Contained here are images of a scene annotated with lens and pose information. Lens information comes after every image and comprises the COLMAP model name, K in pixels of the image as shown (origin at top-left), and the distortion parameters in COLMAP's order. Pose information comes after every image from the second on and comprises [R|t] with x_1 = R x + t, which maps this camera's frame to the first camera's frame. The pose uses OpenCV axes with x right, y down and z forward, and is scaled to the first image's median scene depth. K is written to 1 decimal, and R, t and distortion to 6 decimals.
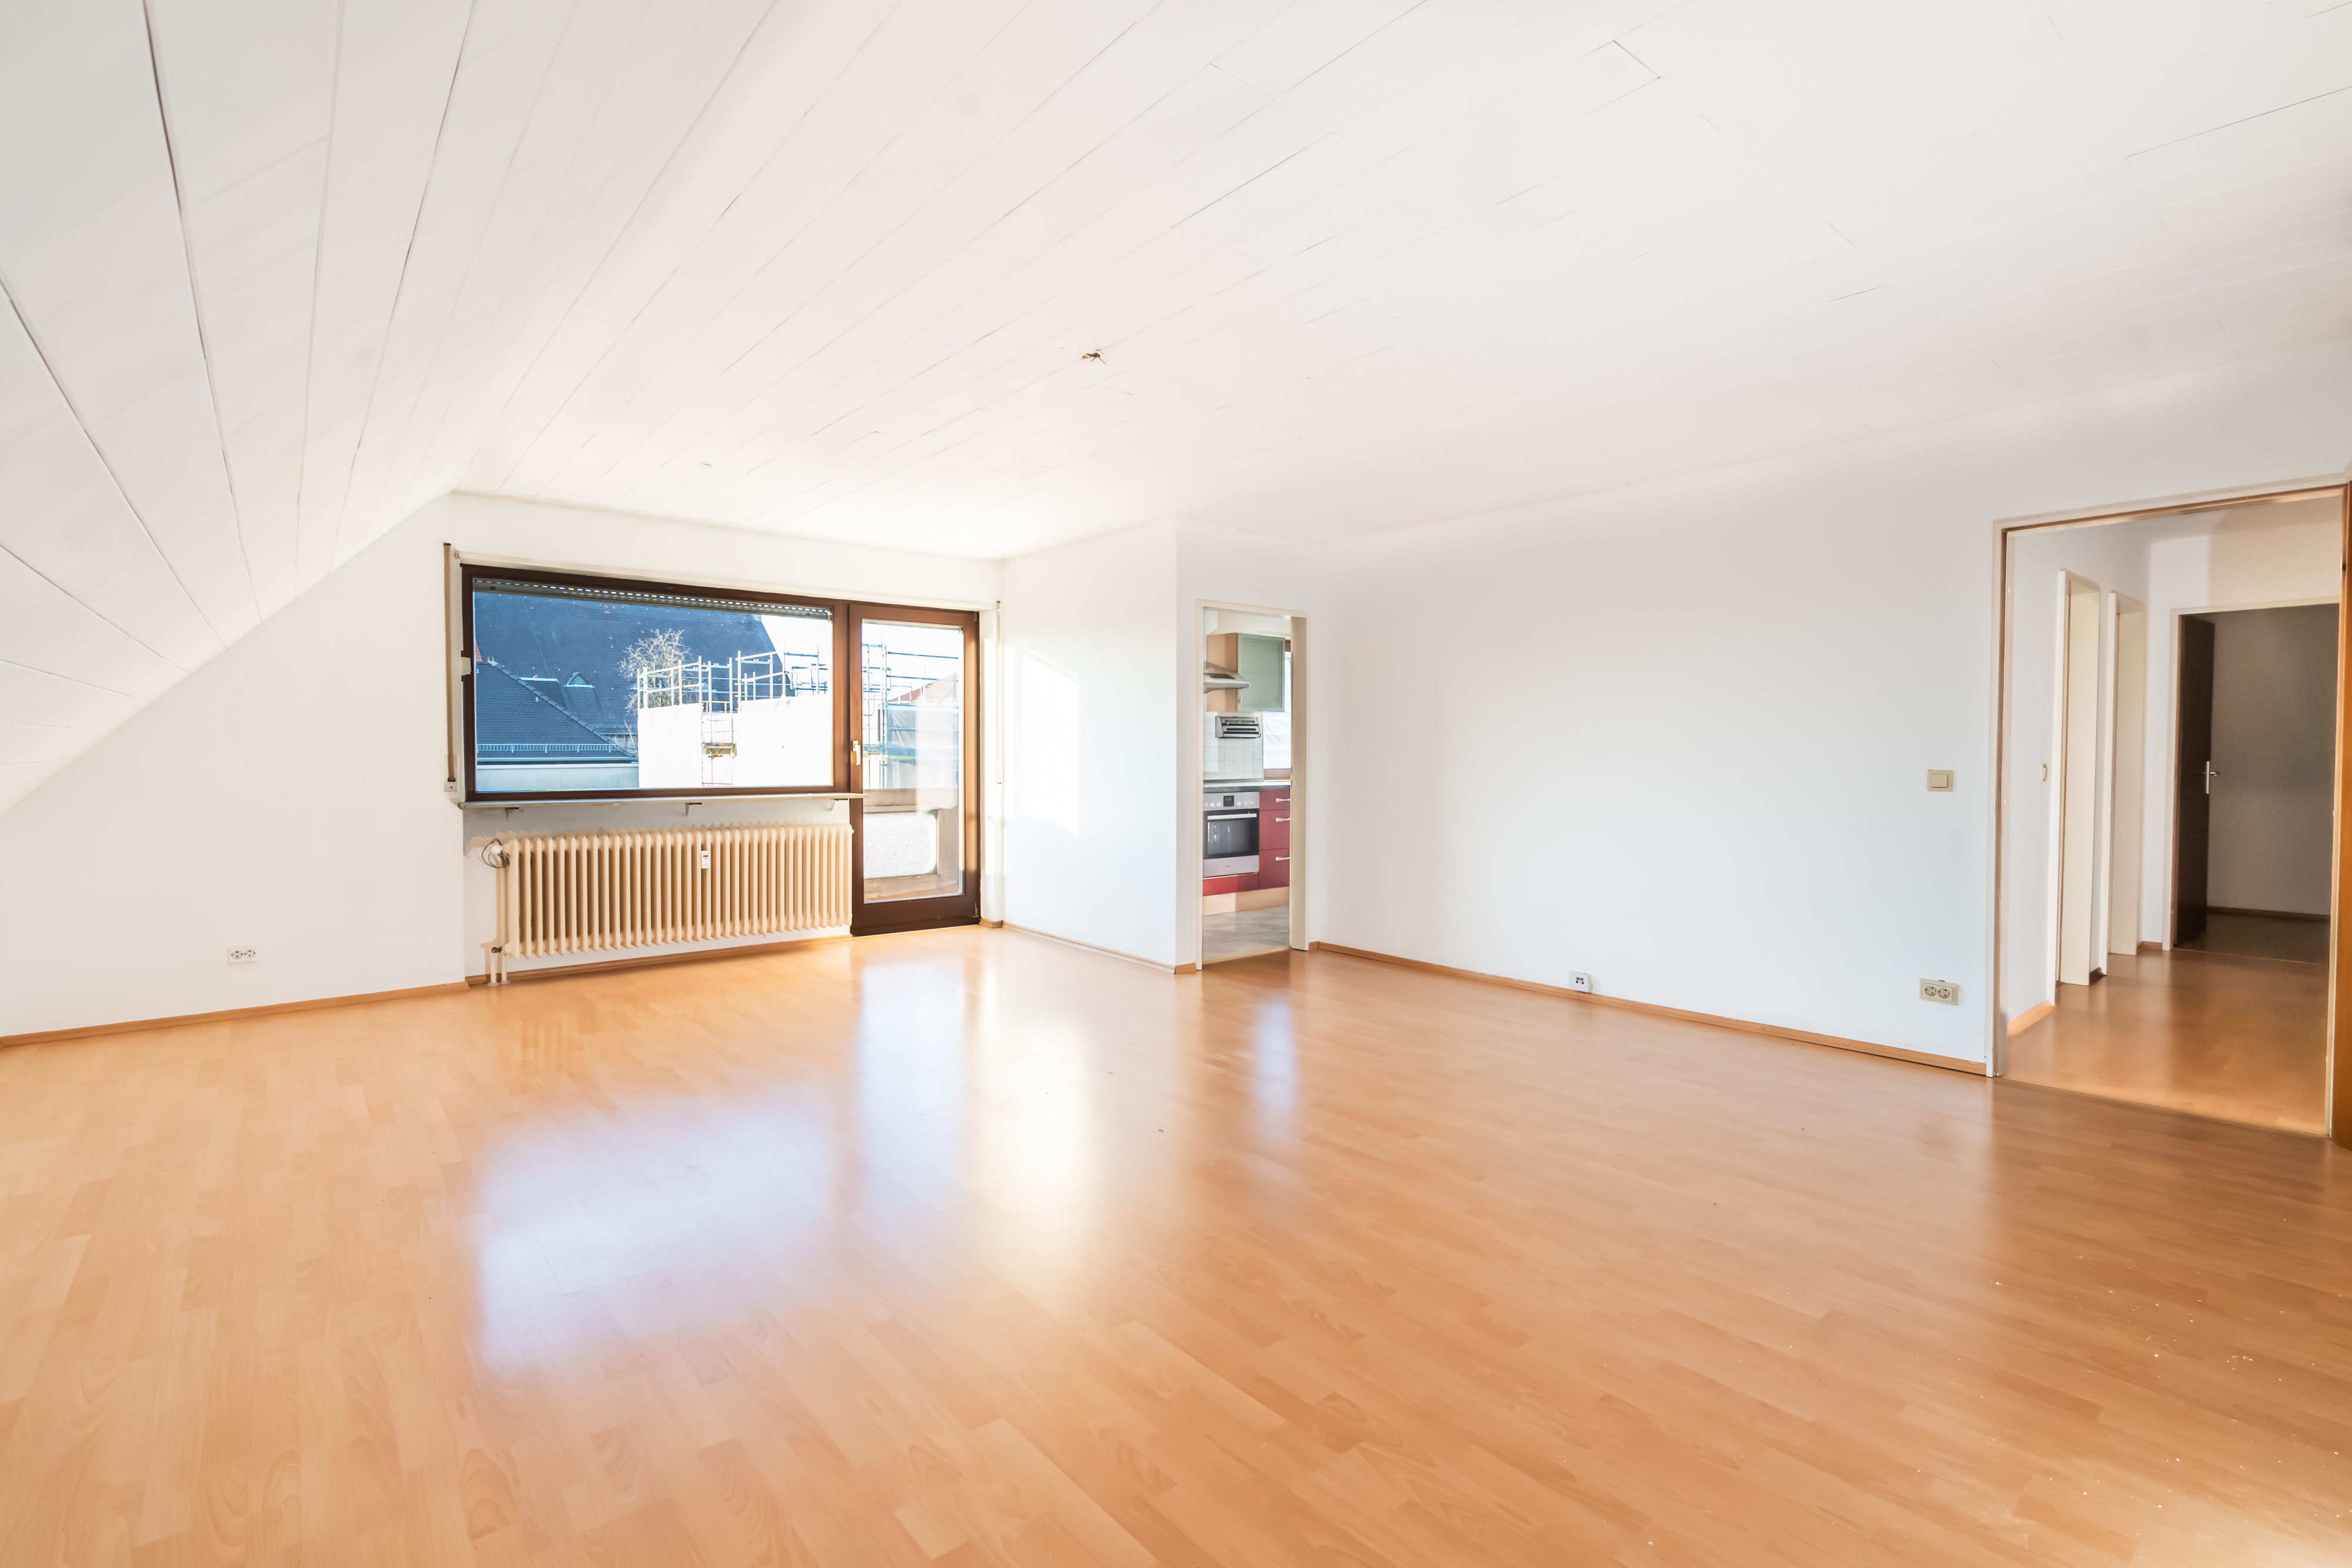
lens RADIAL K [[1104.6, 0, 1158.3], [0, 1104.6, 779.0], [0, 0, 1]] dist [-0.002784, -0.000195]
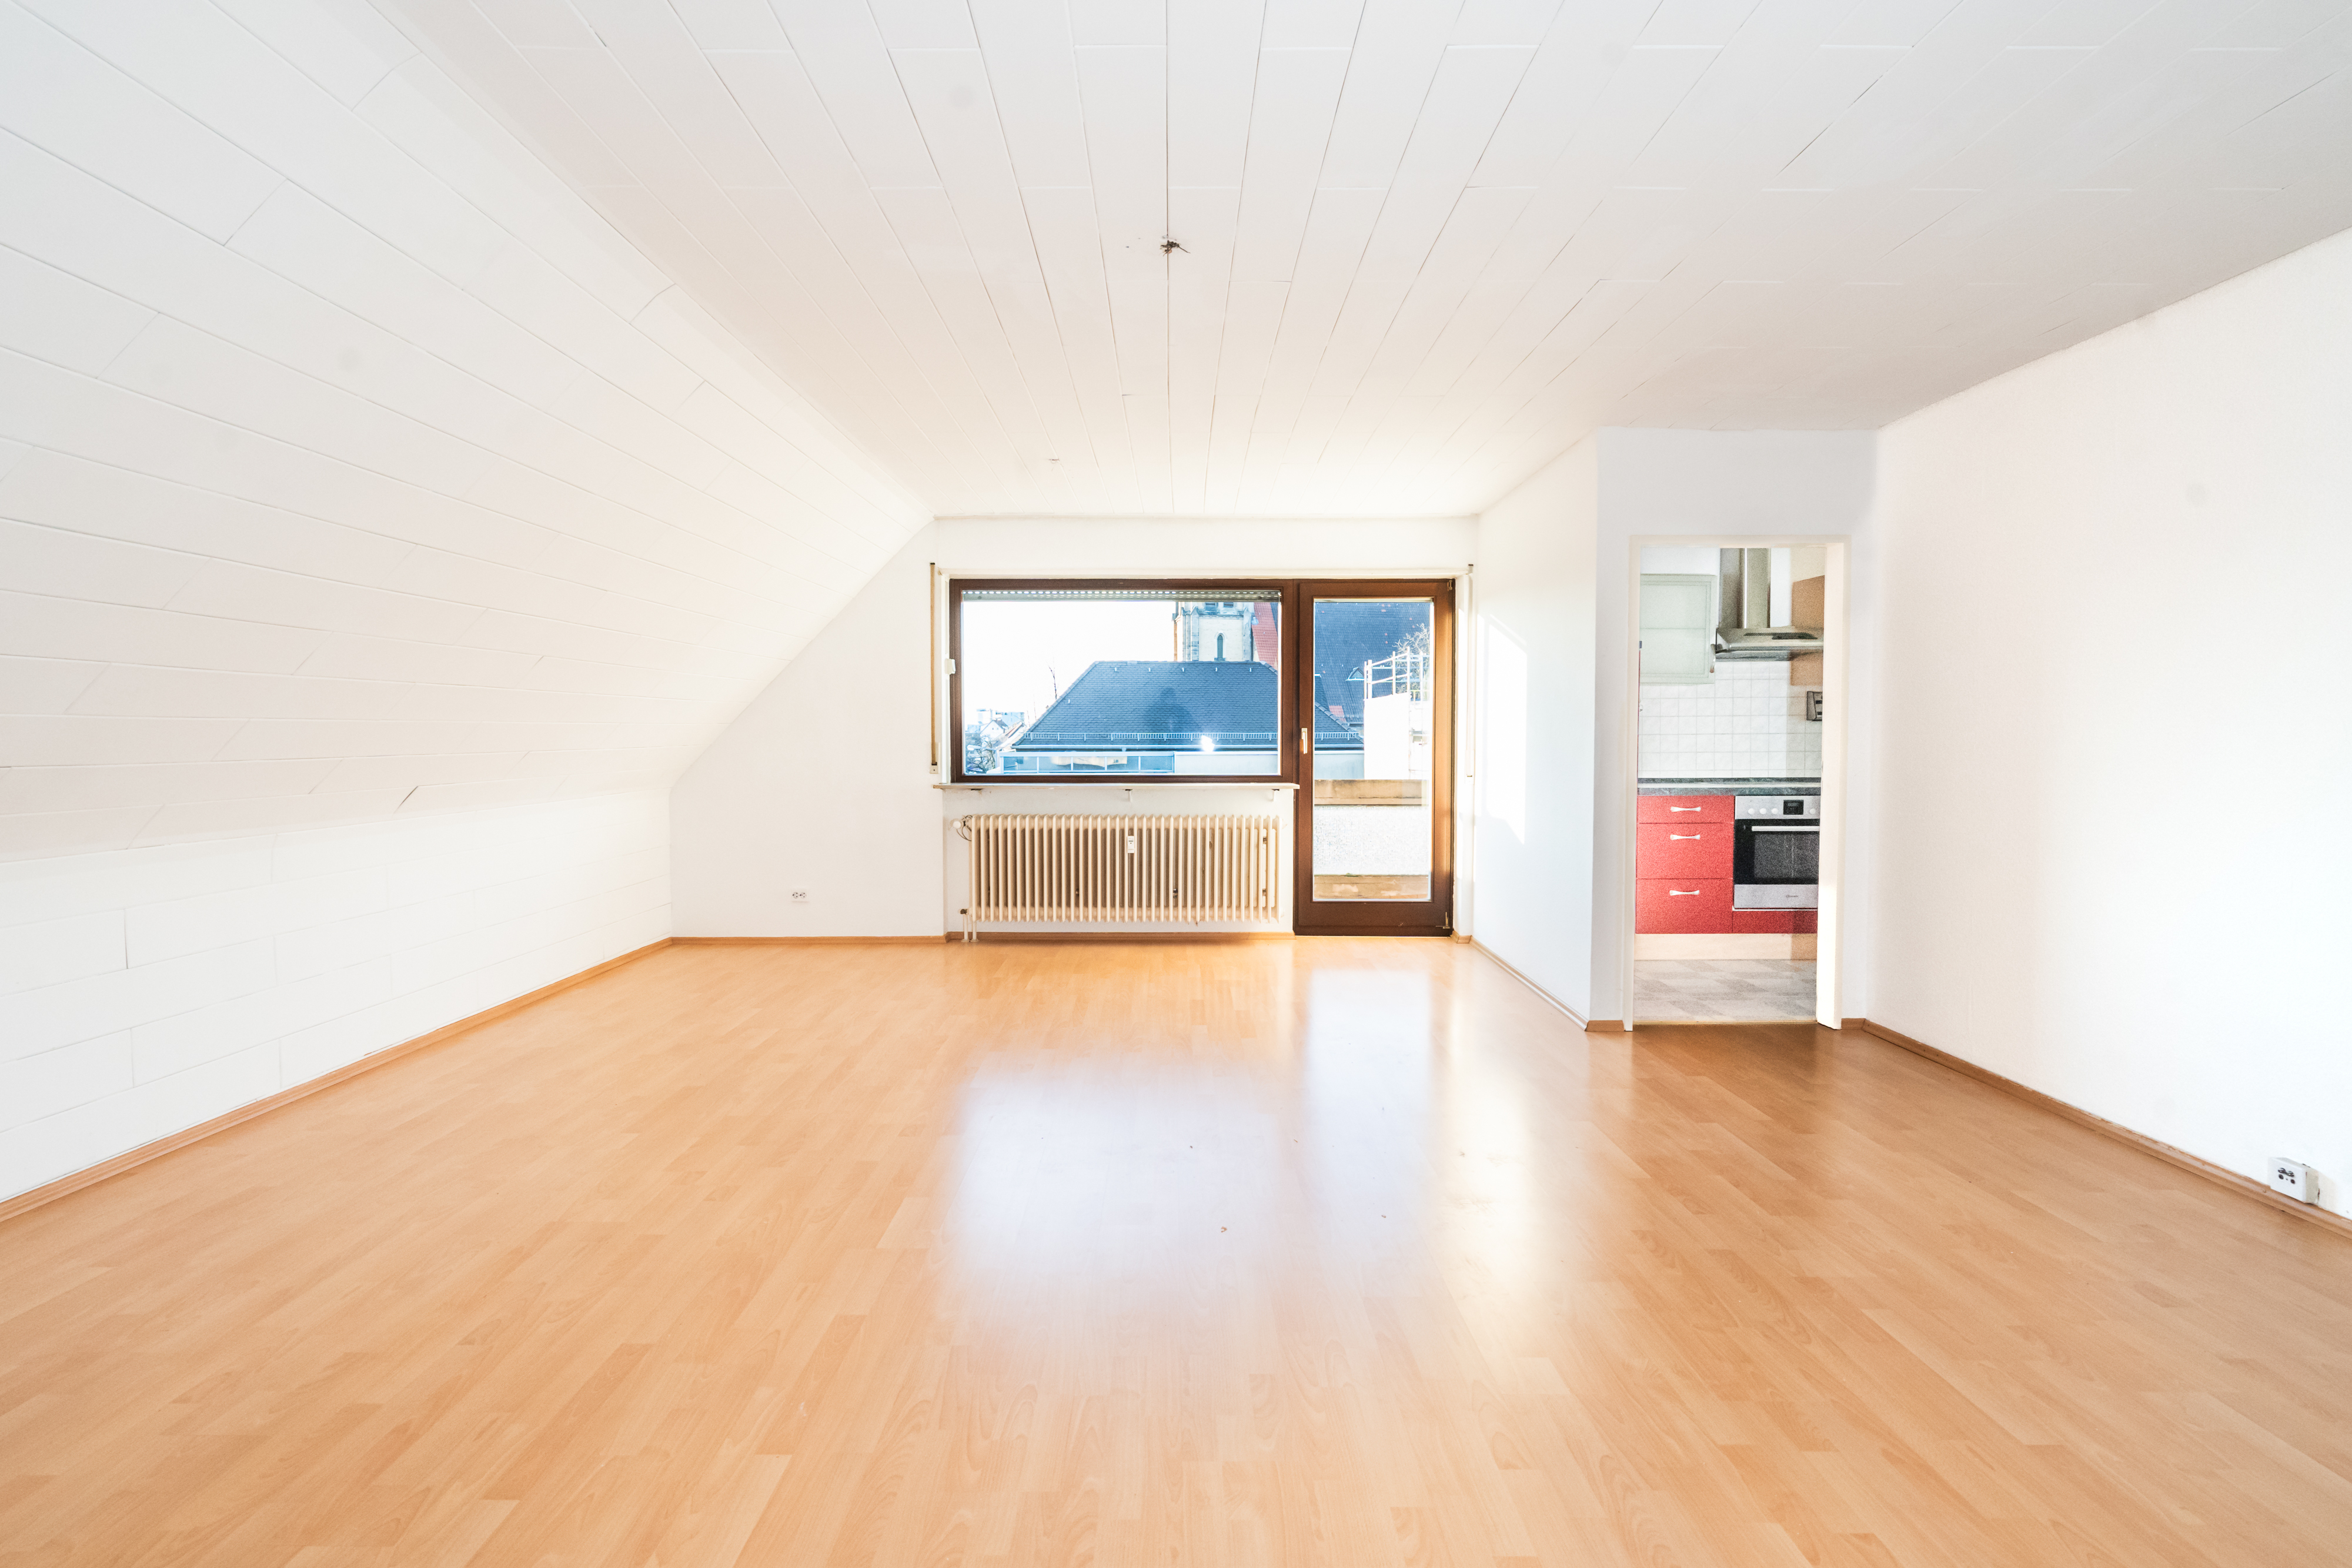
lens RADIAL K [[1104.6, 0, 1158.3], [0, 1104.6, 779.0], [0, 0, 1]] dist [-0.002784, -0.000195]
pose [[0.763272, 0.022106, -0.645699, 0.249103], [-0.015034, 0.999752, 0.016457, -0.004874], [0.645902, -0.002854, 0.763415, 0.206623]]
